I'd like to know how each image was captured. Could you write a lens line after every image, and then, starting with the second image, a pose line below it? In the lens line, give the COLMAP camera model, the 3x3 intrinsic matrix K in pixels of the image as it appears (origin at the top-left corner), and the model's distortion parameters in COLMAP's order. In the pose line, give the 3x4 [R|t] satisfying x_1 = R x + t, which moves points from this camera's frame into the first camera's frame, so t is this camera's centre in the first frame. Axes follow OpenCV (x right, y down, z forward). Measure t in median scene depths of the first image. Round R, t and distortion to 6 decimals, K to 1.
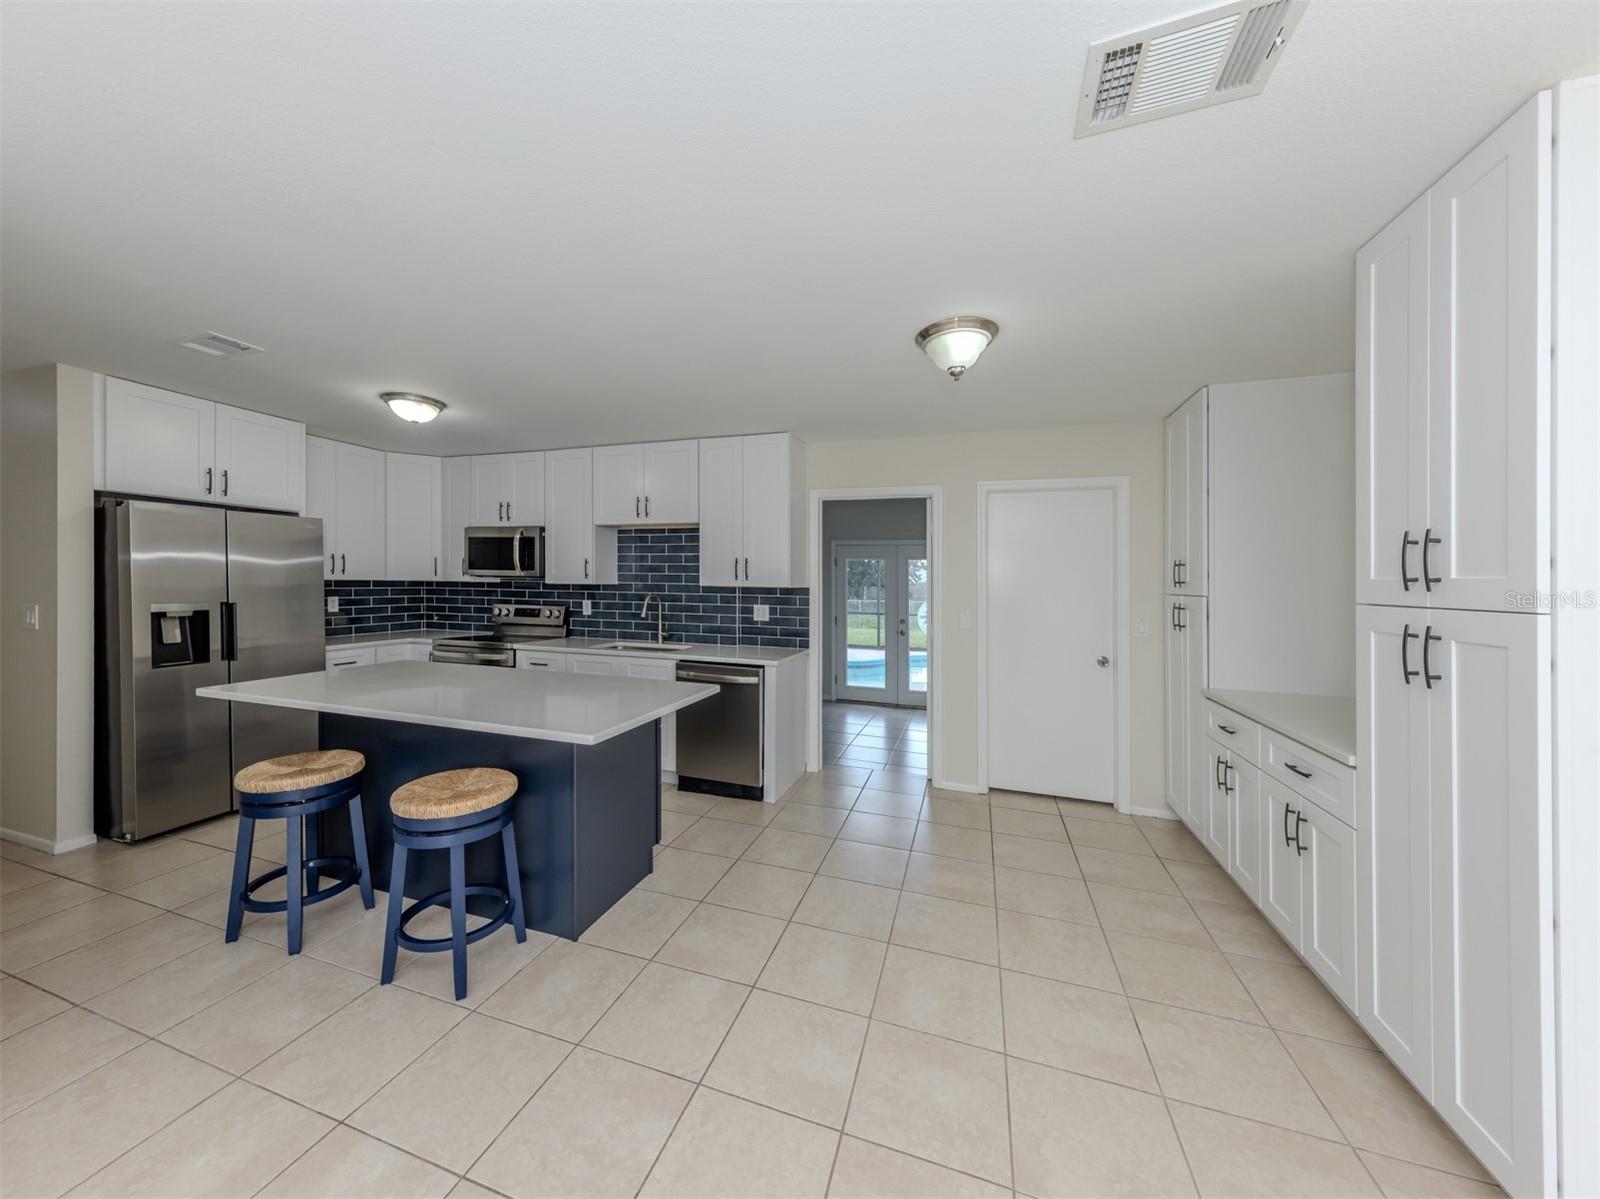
lens RADIAL K [[572.6, 0, 789.0], [0, 572.6, 605.6], [0, 0, 1]] dist [0.000397, -0.000180]
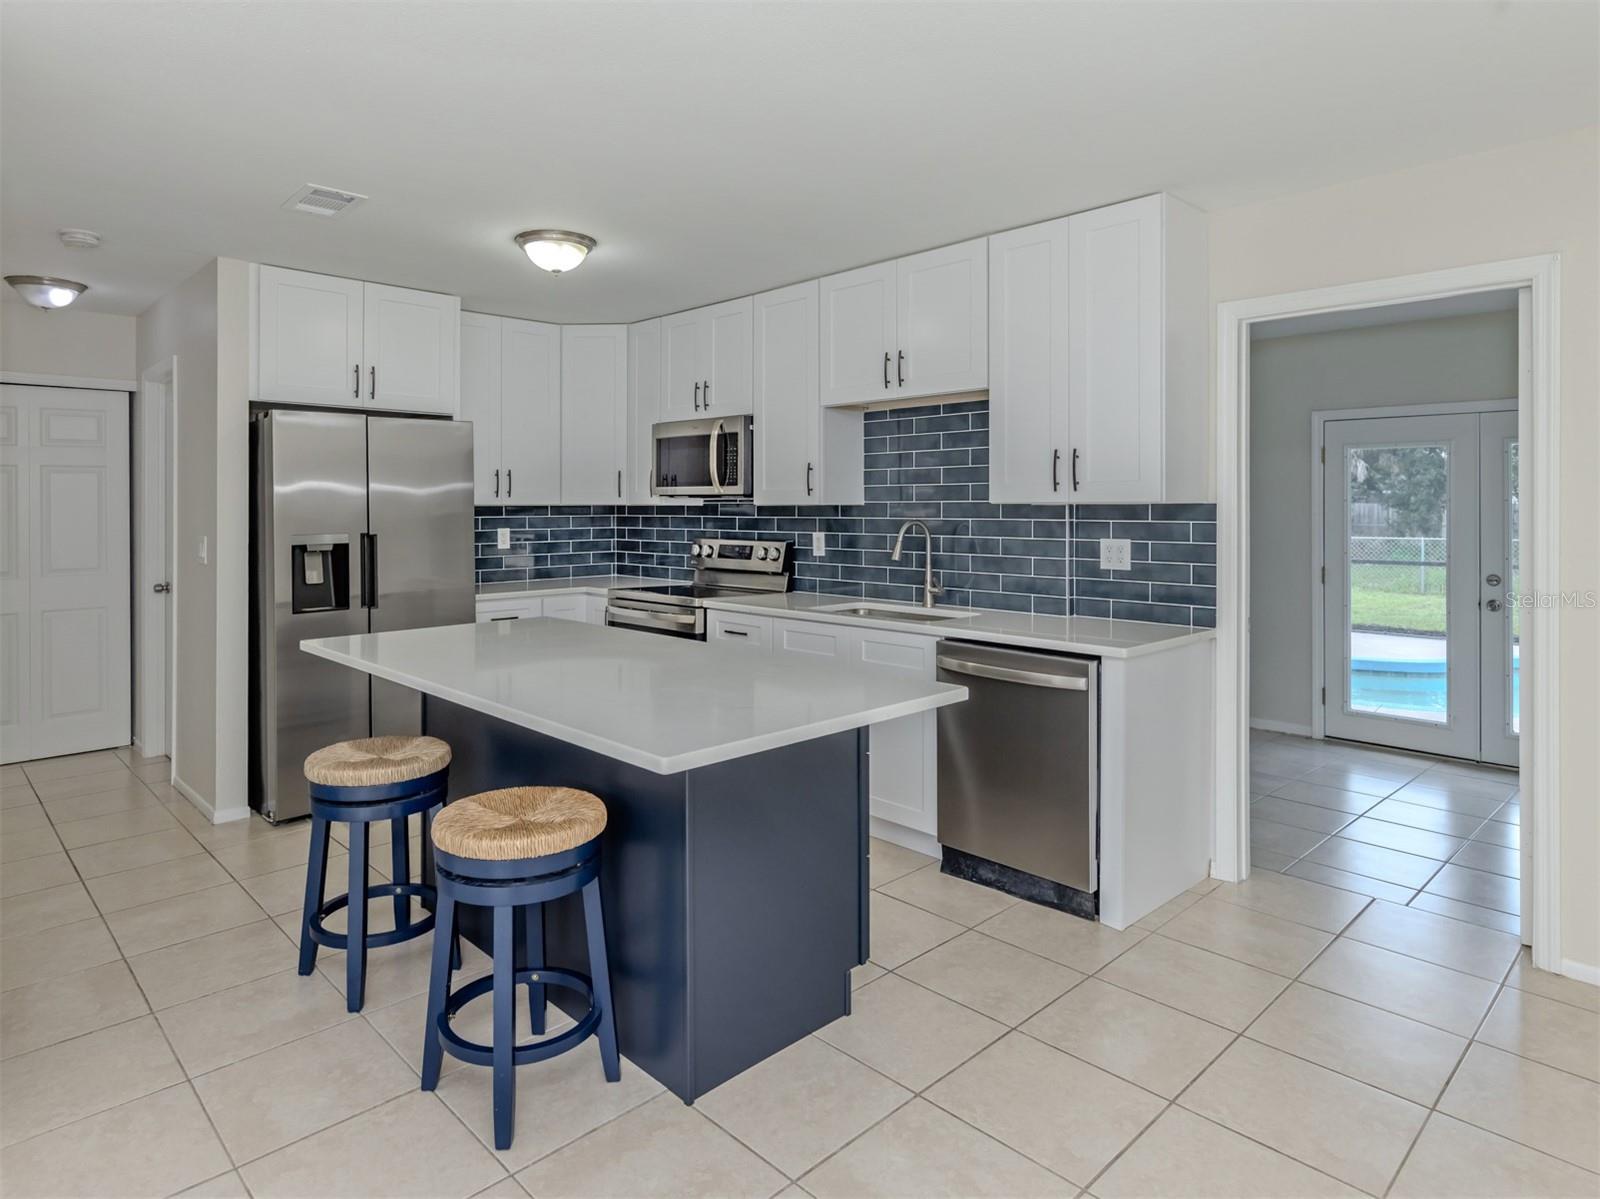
lens RADIAL K [[944.6, 0, 743.9], [0, 944.6, 544.2], [0, 0, 1]] dist [0.004997, 0.000070]
pose [[0.872874, 0.002791, -0.487937, 0.072952], [-0.004647, 0.999986, -0.002593, 0.006990], [0.487923, 0.004530, 0.872875, 0.088342]]
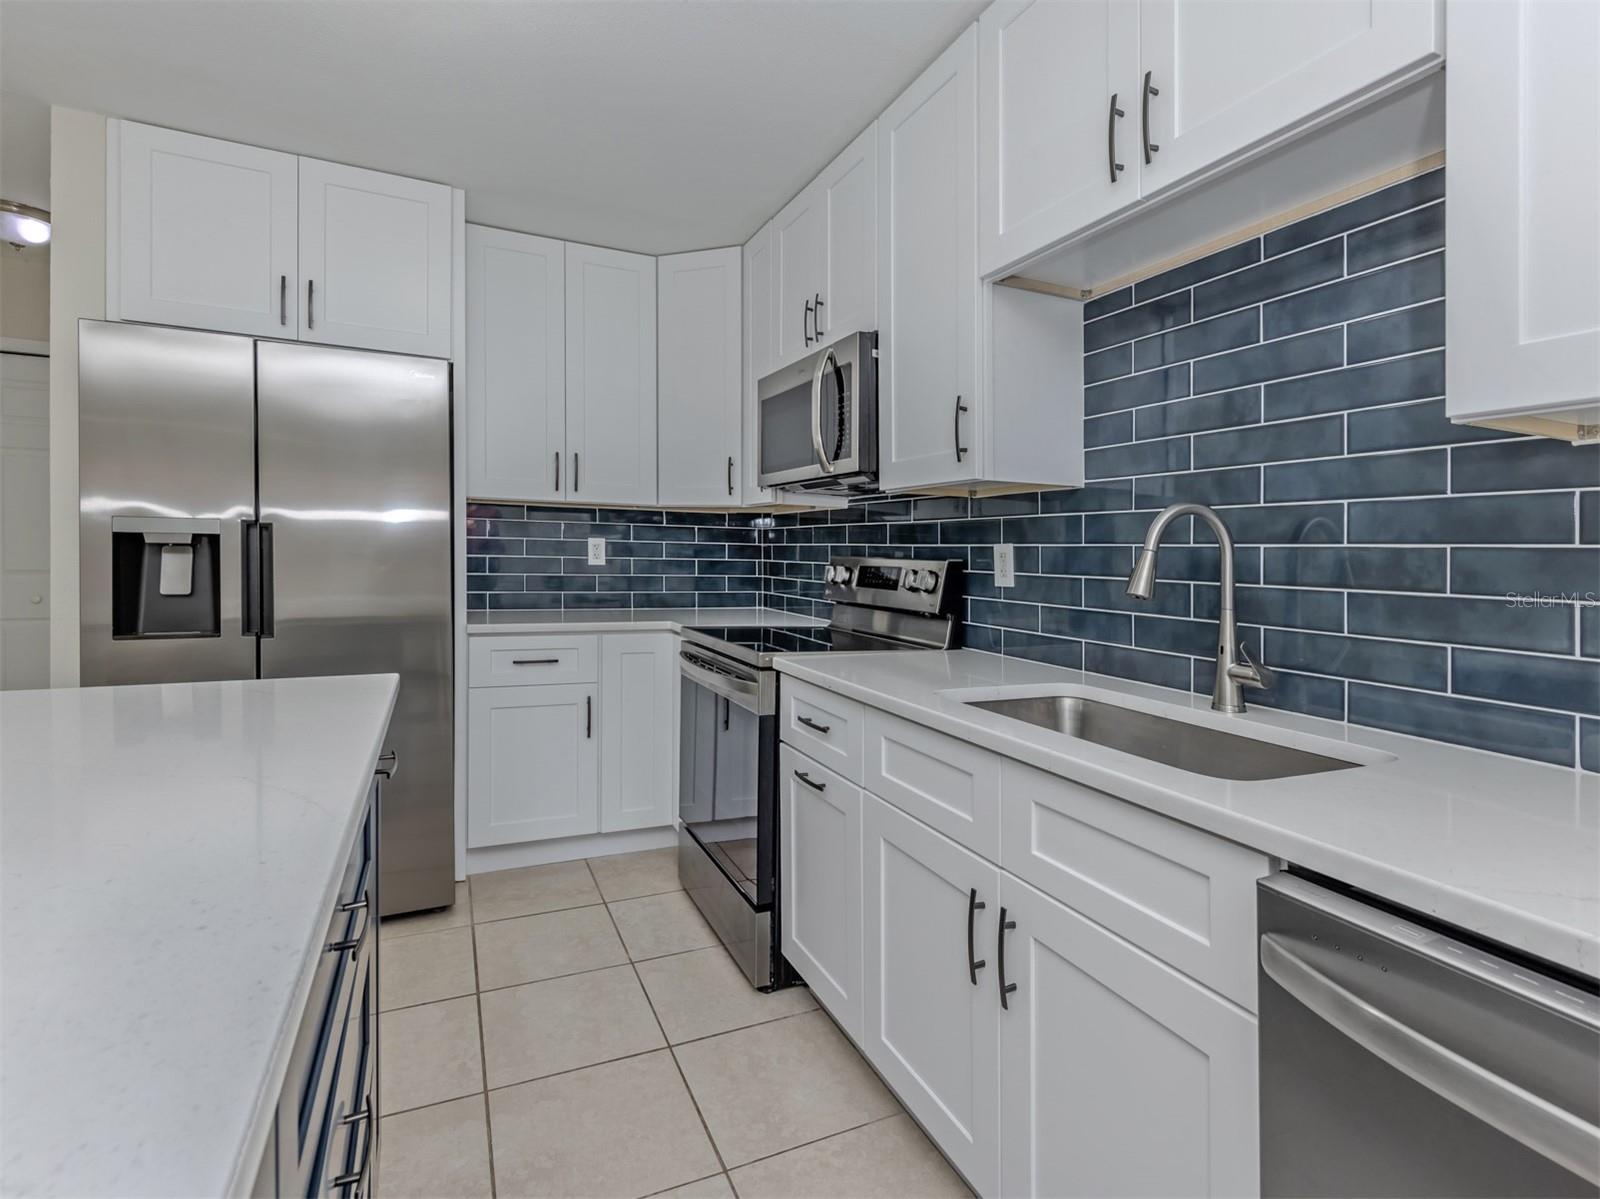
lens RADIAL K [[779.5, 0, 798.4], [0, 779.5, 537.3], [0, 0, 1]] dist [0.002228, 0.000497]
pose [[0.680224, -0.014324, -0.732865, -0.107436], [-0.040205, 0.997575, -0.056816, 0.019096], [0.731901, 0.068112, 0.677998, 0.642956]]
